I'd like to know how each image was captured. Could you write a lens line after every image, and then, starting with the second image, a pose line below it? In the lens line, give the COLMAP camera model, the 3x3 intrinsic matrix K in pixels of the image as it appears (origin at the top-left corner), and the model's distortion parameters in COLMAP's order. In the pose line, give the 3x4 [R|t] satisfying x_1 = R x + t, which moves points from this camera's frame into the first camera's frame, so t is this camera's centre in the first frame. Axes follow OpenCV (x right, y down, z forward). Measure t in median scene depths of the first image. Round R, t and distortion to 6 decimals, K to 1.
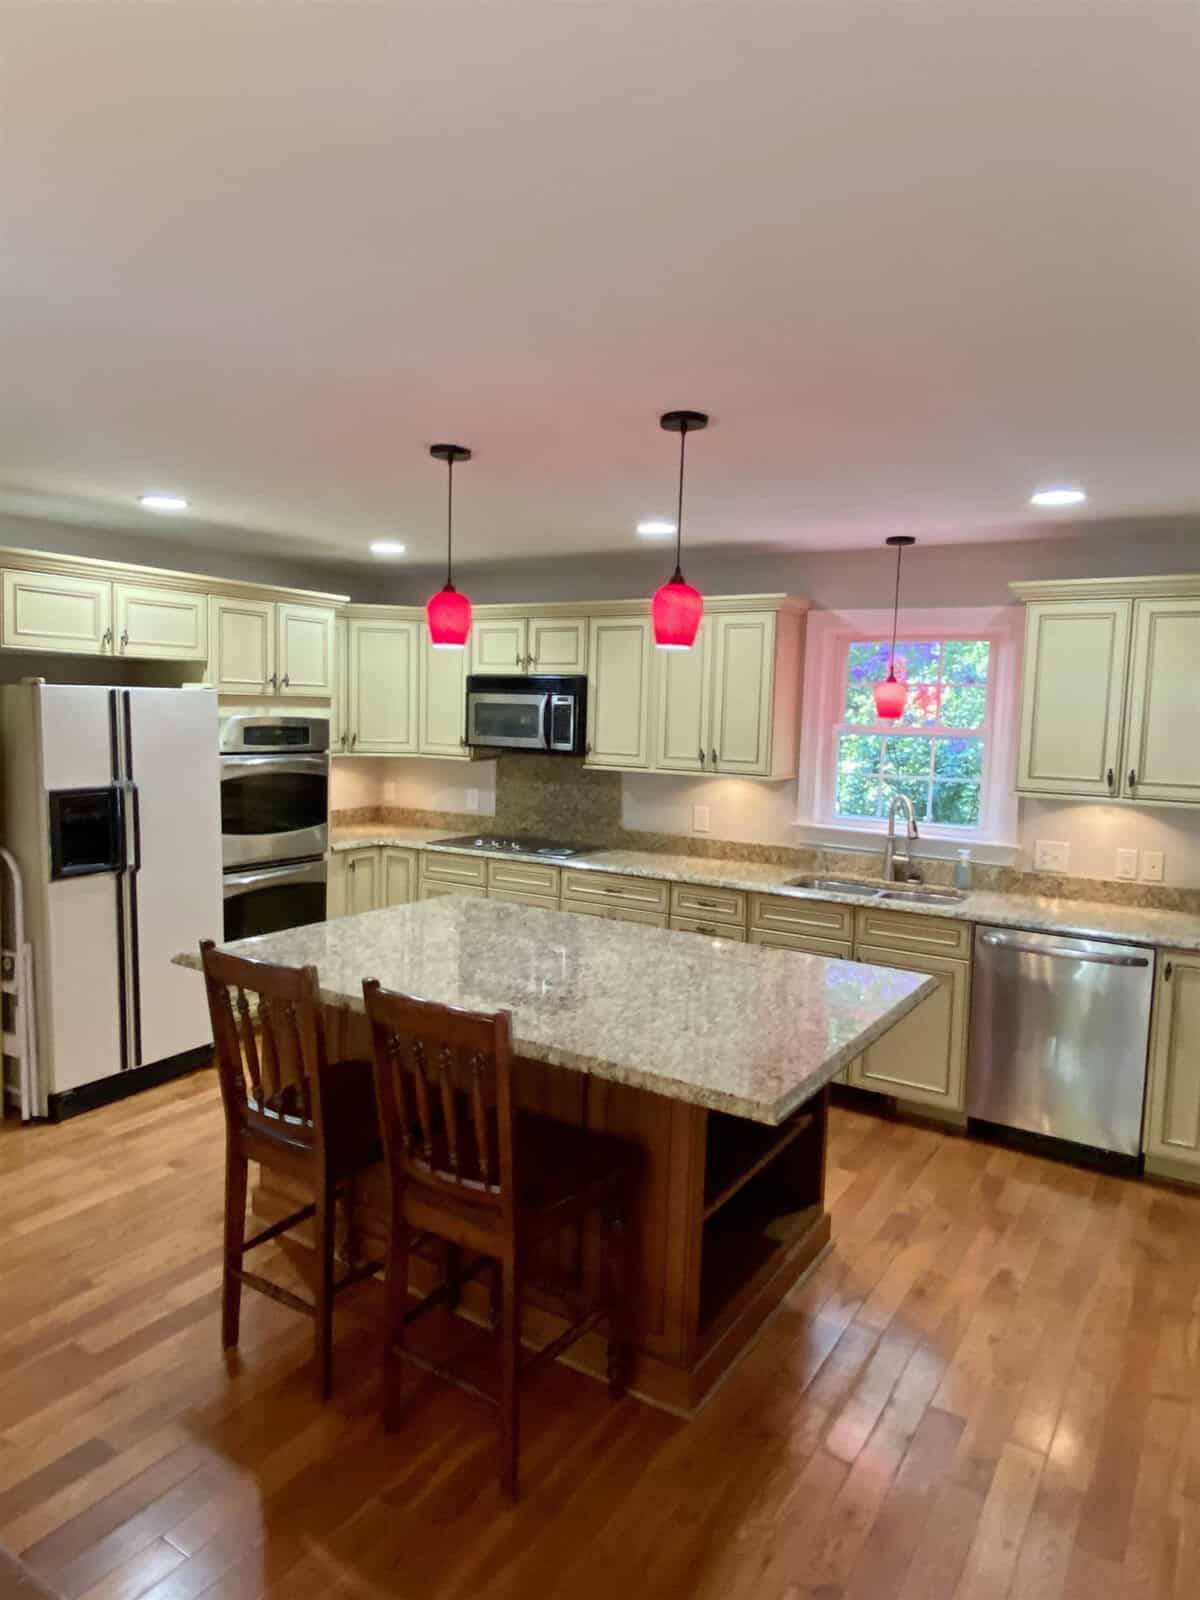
lens RADIAL K [[1000.6, 0, 592.9], [0, 1000.6, 793.0], [0, 0, 1]] dist [0.050454, -0.000036]
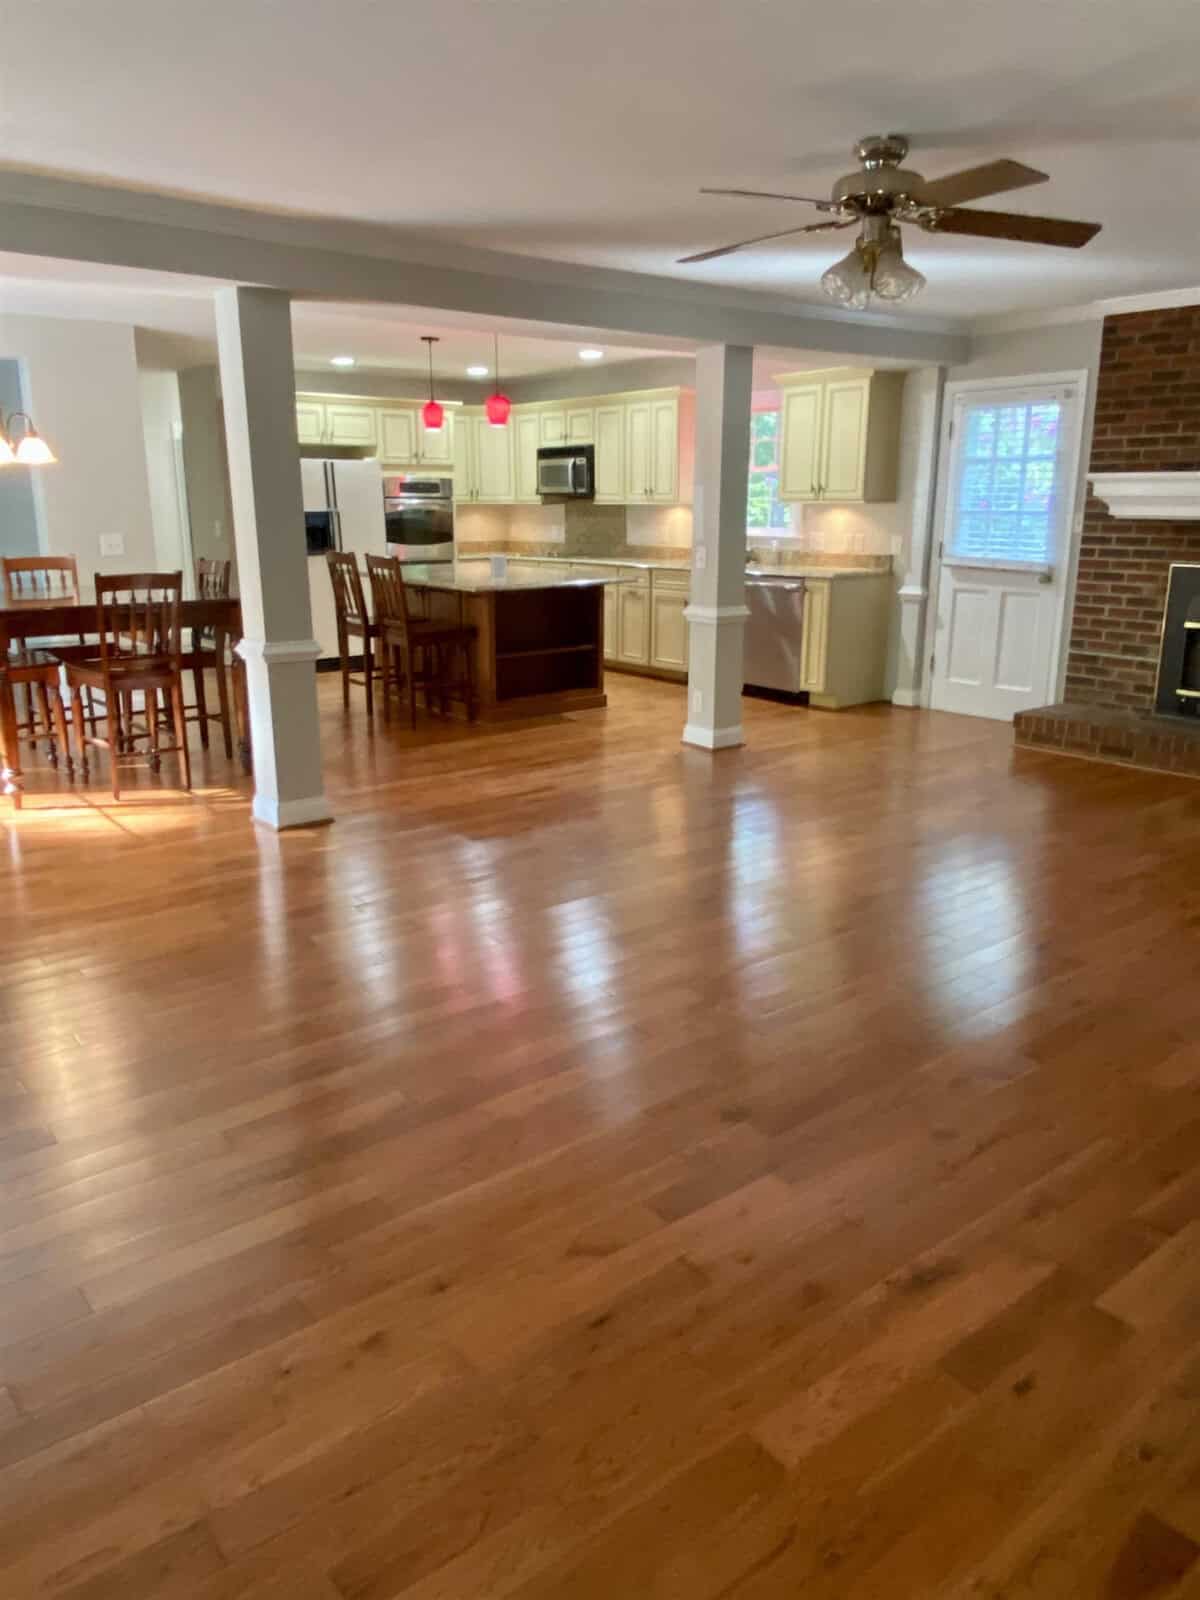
lens RADIAL K [[1118.2, 0, 596.7], [0, 1118.2, 795.9], [0, 0, 1]] dist [0.053748, -0.037076]
pose [[0.946674, 0.052604, -0.317870, 0.638130], [0.001912, 0.985647, 0.168808, 0.143893], [0.322188, -0.160414, 0.932986, -0.830039]]
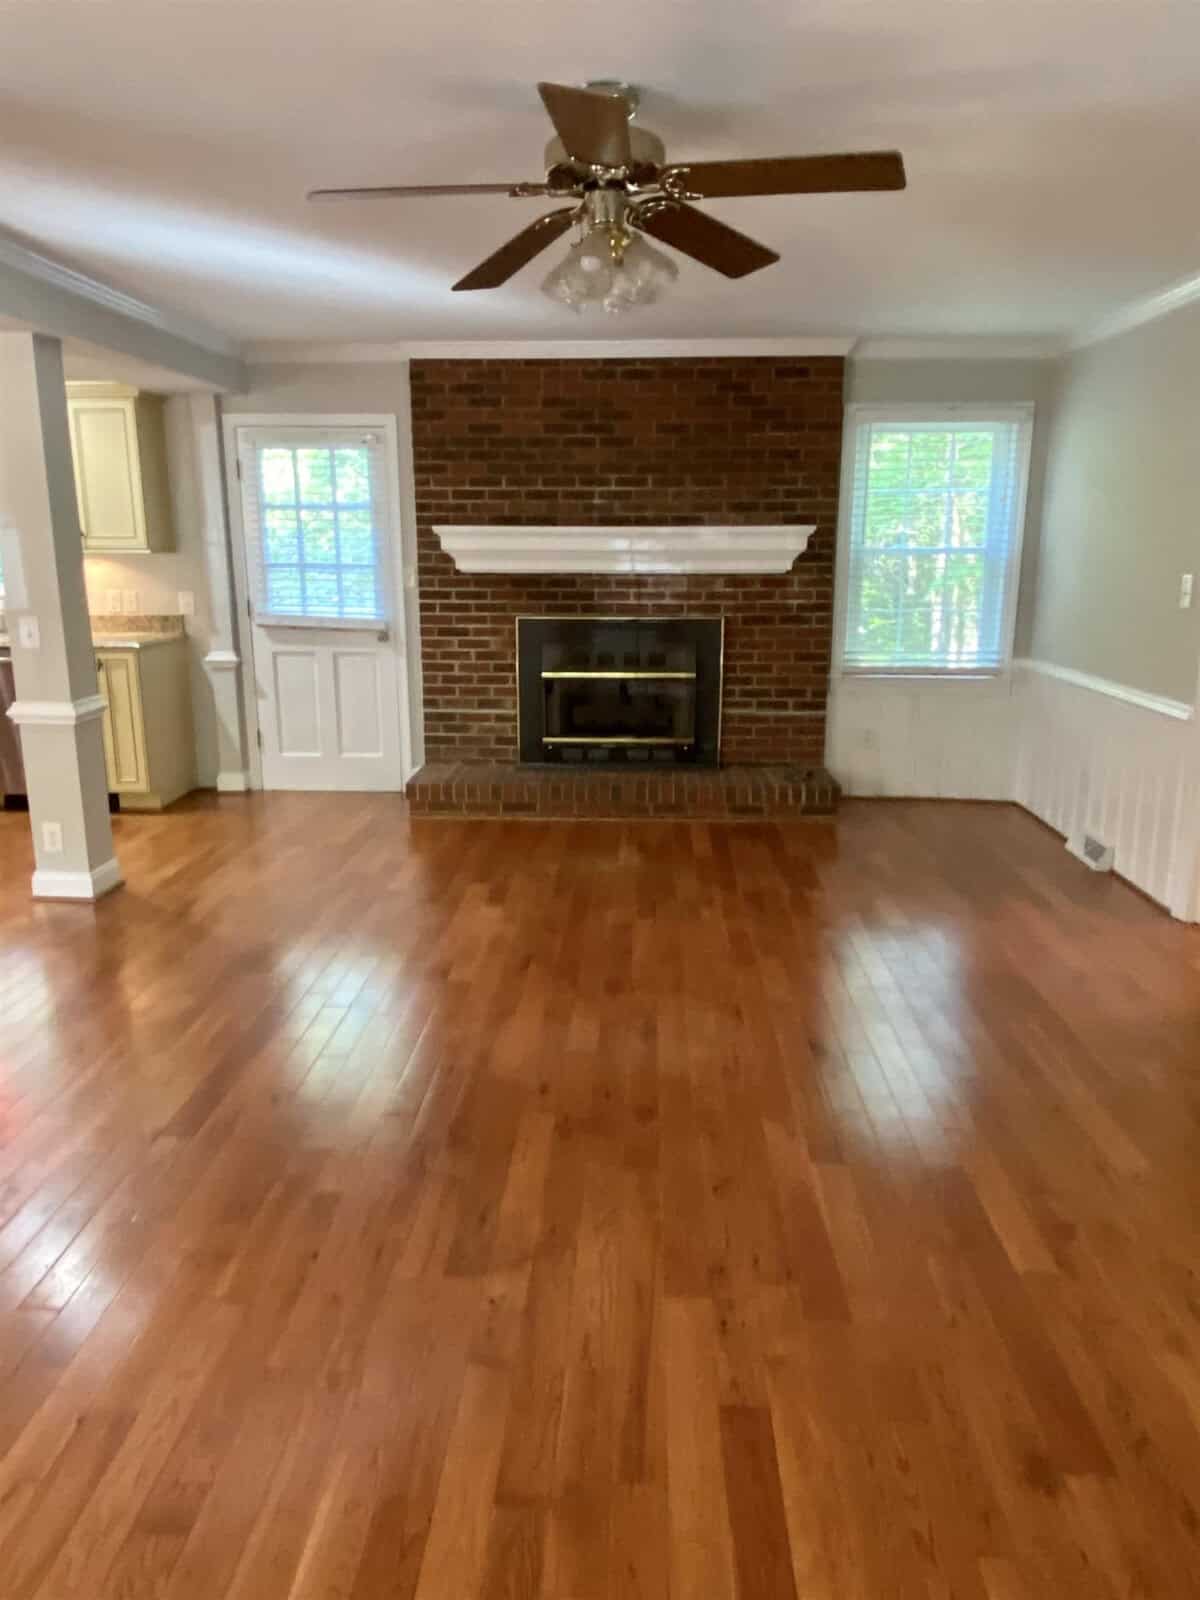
lens RADIAL K [[1118.2, 0, 577.5], [0, 1118.2, 821.5], [0, 0, 1]] dist [0.053748, -0.037076]
pose [[0.870117, -0.146562, 0.470549, 0.263652], [0.065730, 0.980740, 0.183927, 0.102147], [-0.488443, -0.129108, 0.862992, -0.560084]]
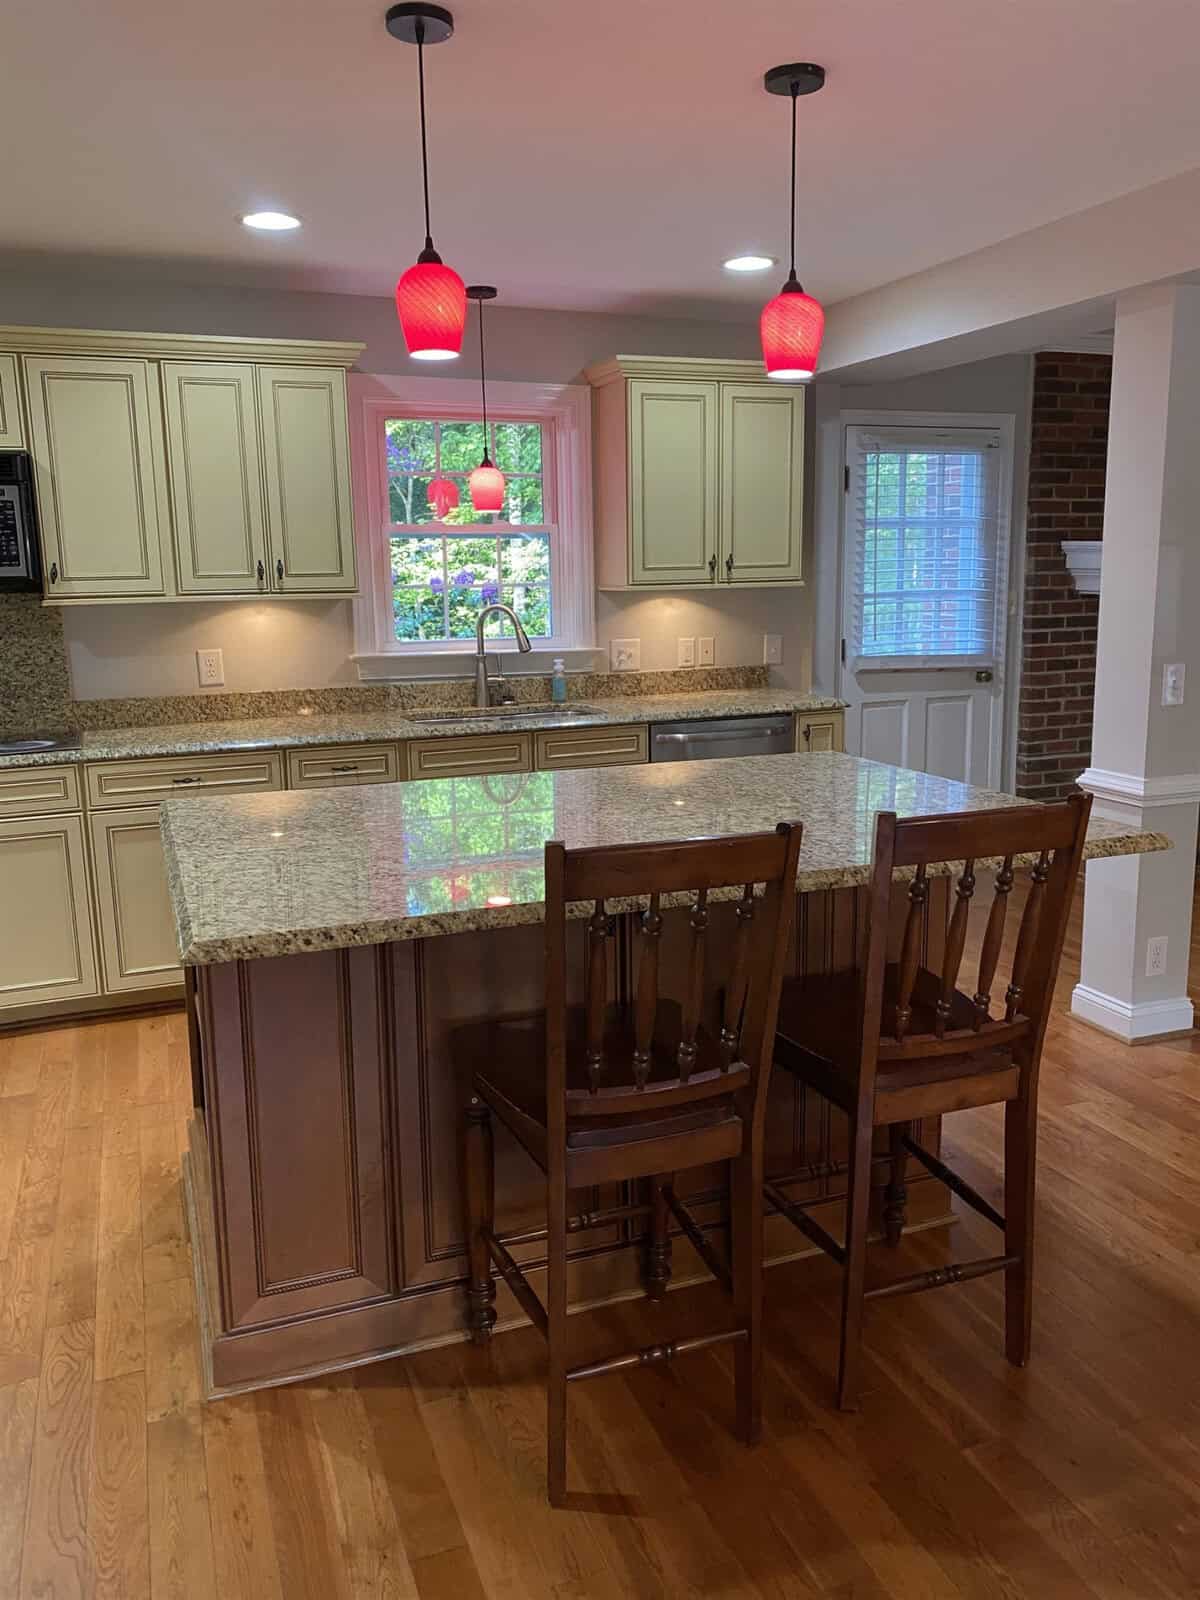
lens RADIAL K [[1221.8, 0, 592.0], [0, 1221.8, 790.7], [0, 0, 1]] dist [0.022049, -0.004594]
pose [[0.592351, -0.183245, 0.784565, -0.450550], [0.104470, 0.983040, 0.150726, 0.009425], [-0.798878, -0.007319, 0.601448, 0.282016]]
